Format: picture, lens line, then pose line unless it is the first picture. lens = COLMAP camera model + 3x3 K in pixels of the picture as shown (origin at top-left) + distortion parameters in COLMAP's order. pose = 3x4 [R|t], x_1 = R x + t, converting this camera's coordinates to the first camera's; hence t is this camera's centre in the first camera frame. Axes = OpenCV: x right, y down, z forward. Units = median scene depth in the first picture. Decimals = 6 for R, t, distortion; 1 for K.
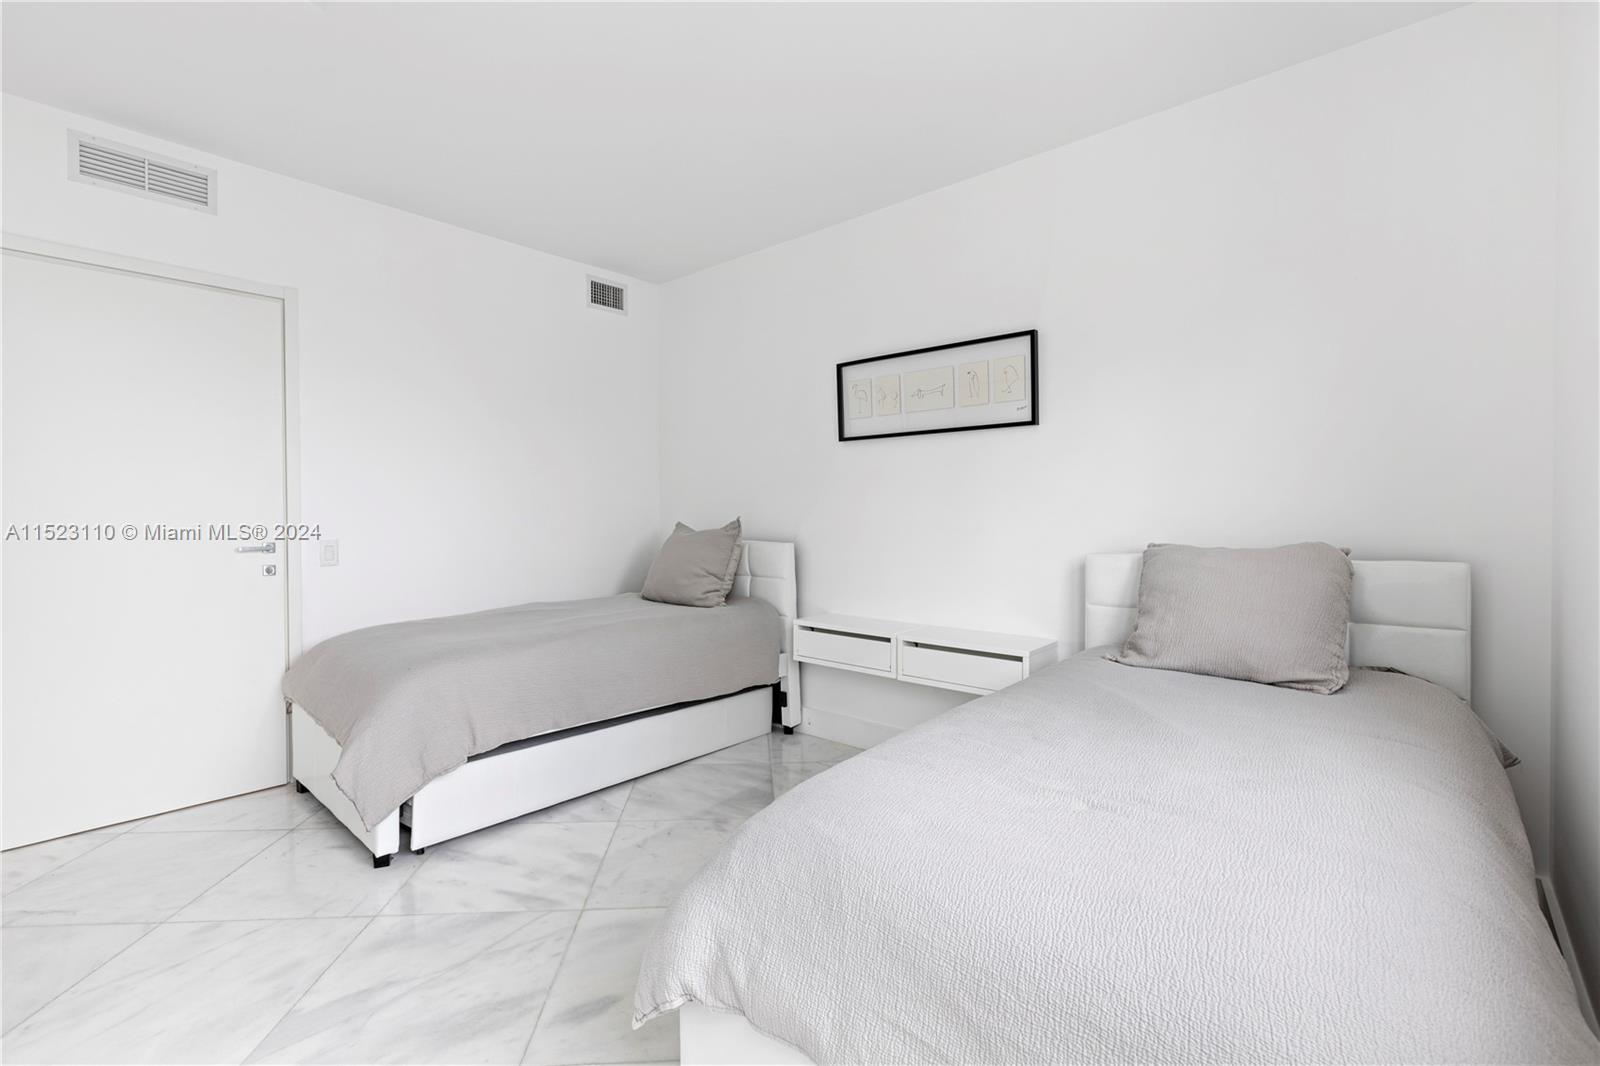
lens RADIAL K [[722.6, 0, 798.7], [0, 722.6, 526.1], [0, 0, 1]] dist [-0.001740, -0.000753]
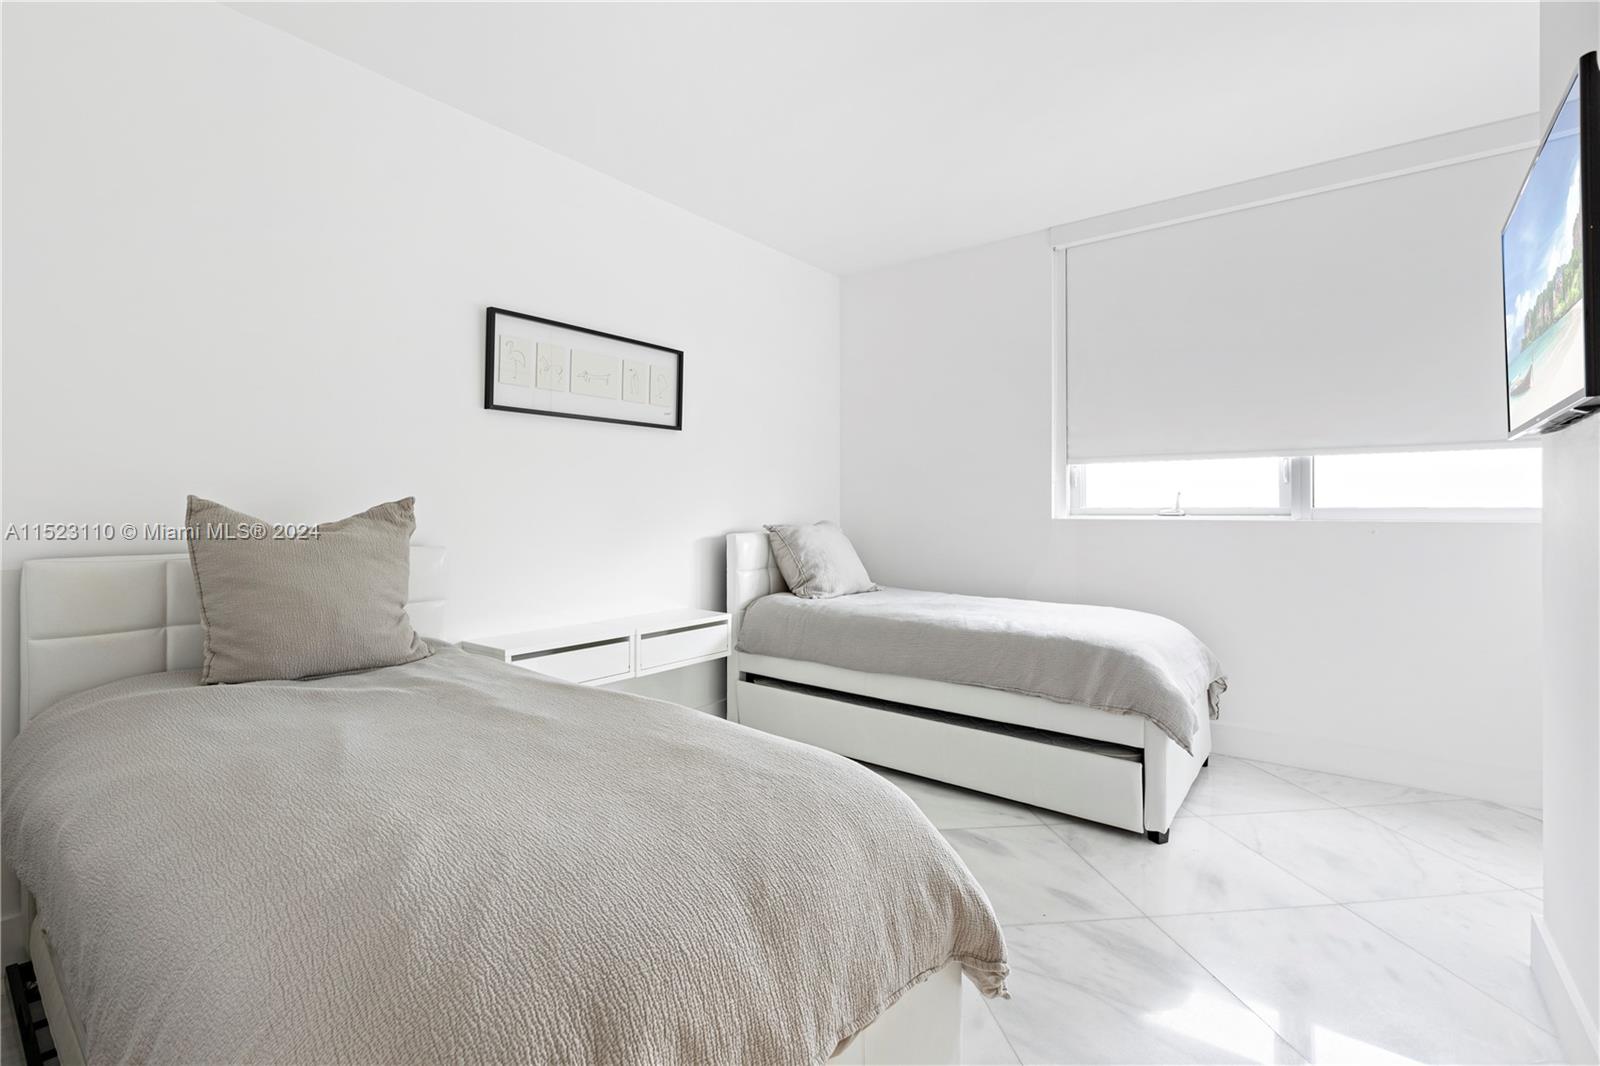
lens RADIAL K [[722.6, 0, 783.6], [0, 722.6, 501.0], [0, 0, 1]] dist [-0.001740, -0.000753]
pose [[-0.049423, 0.008296, 0.998743, -0.881098], [0.016966, 0.999828, -0.007465, -0.011760], [-0.998634, 0.016575, -0.049555, 0.898080]]
